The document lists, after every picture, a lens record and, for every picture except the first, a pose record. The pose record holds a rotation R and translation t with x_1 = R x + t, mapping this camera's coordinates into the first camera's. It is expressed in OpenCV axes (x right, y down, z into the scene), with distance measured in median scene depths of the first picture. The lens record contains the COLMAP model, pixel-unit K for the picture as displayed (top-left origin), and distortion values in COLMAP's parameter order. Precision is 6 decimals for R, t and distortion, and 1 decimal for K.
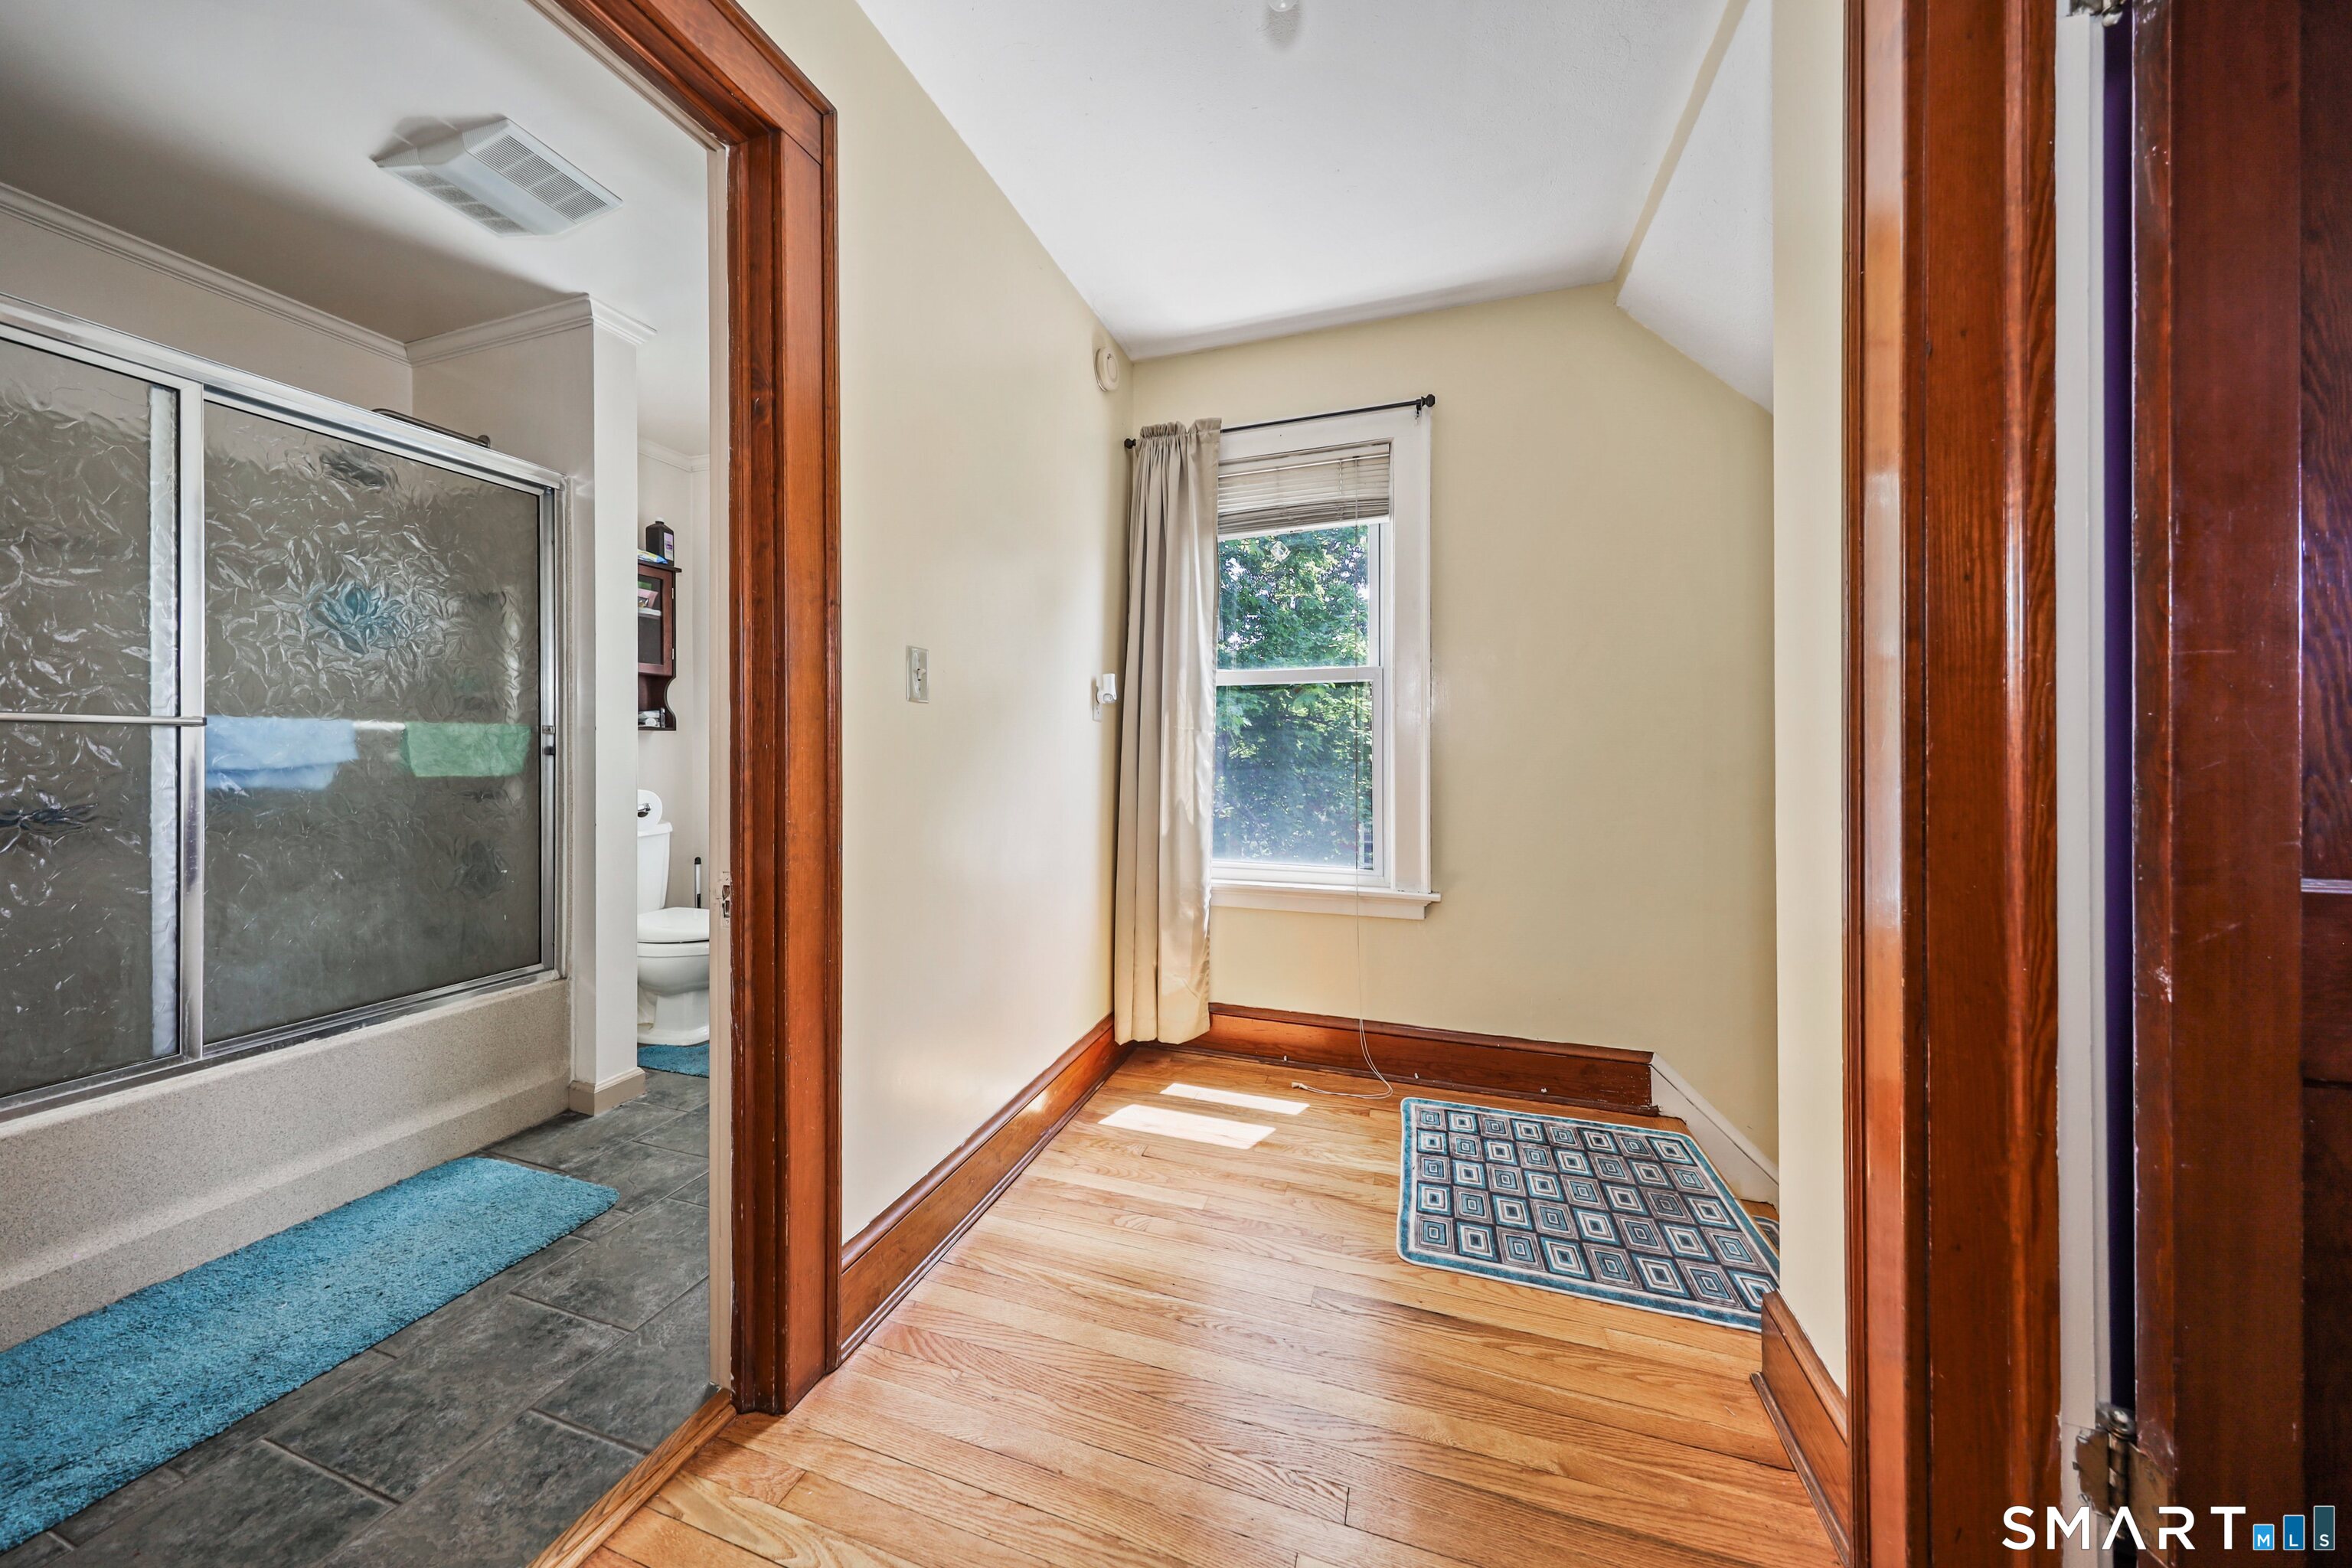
lens RADIAL K [[754.4, 0, 1176.0], [0, 754.4, 784.0], [0, 0, 1]] dist [0.001984, 0.000192]
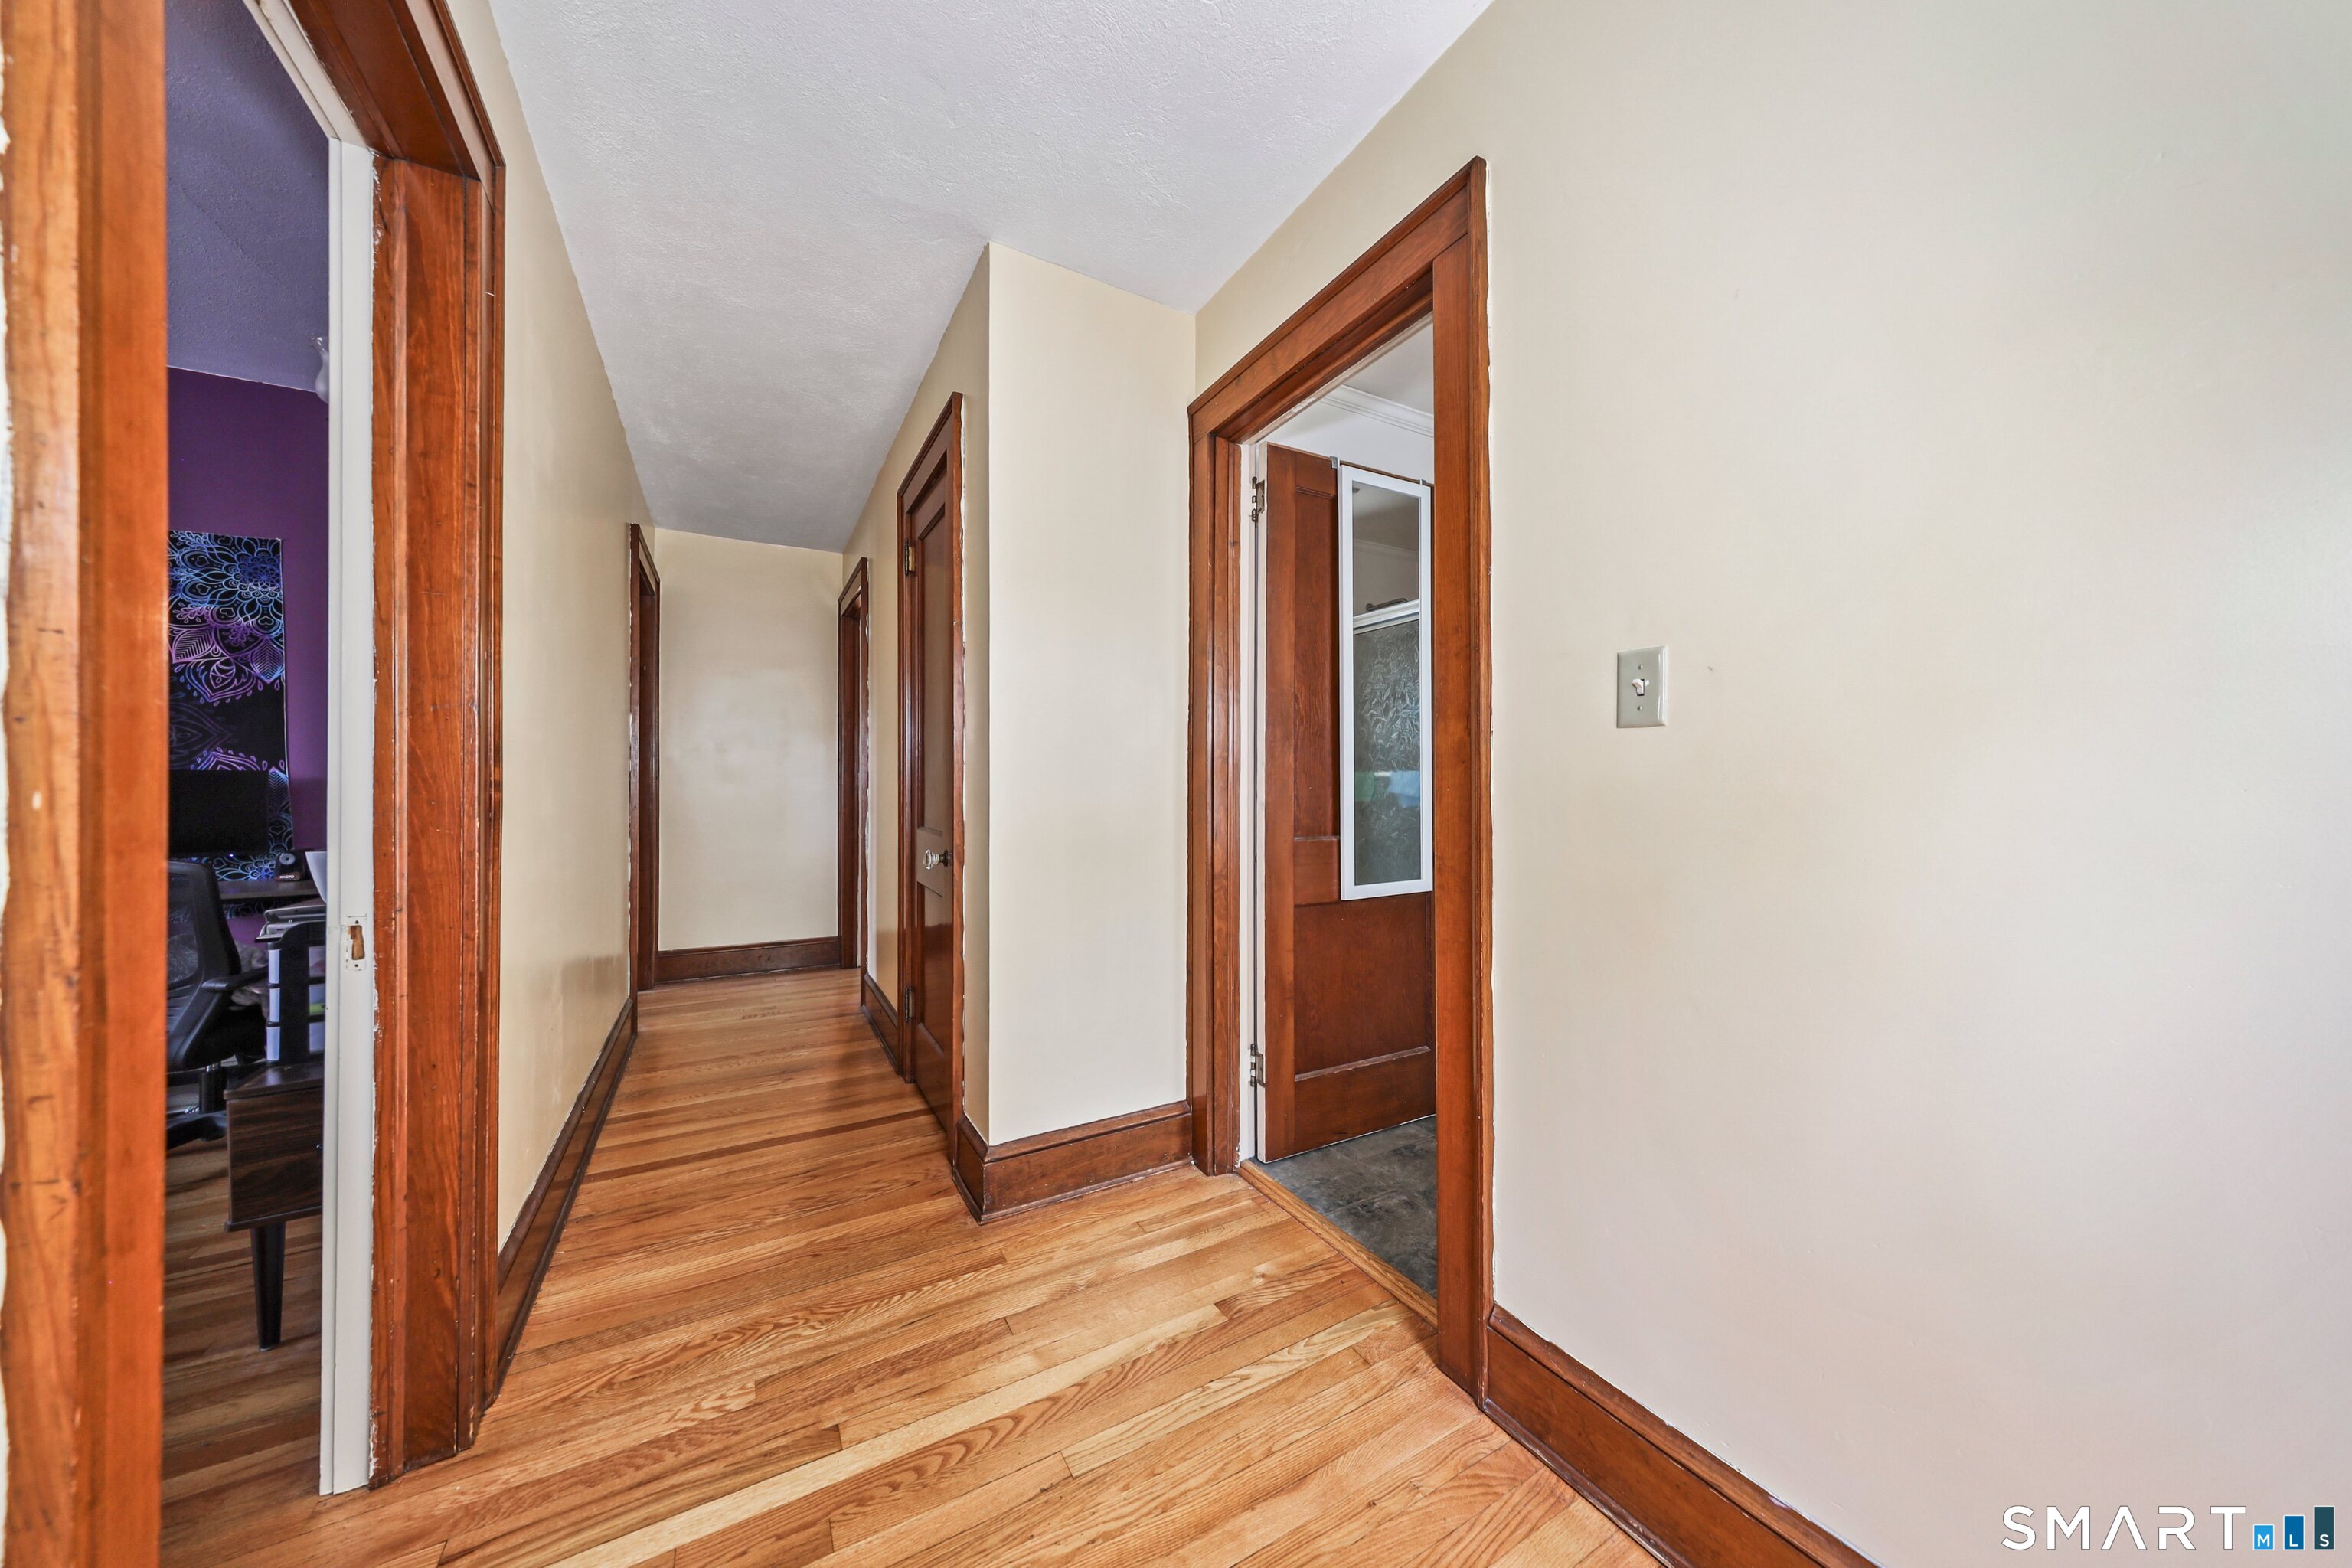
lens RADIAL K [[754.4, 0, 1176.0], [0, 754.4, 784.0], [0, 0, 1]] dist [0.001984, 0.000192]
pose [[-0.683651, 0.000844, -0.729809, 0.677881], [0.000238, 1.000000, 0.000934, -0.079297], [0.729809, 0.000465, -0.683651, 1.650739]]
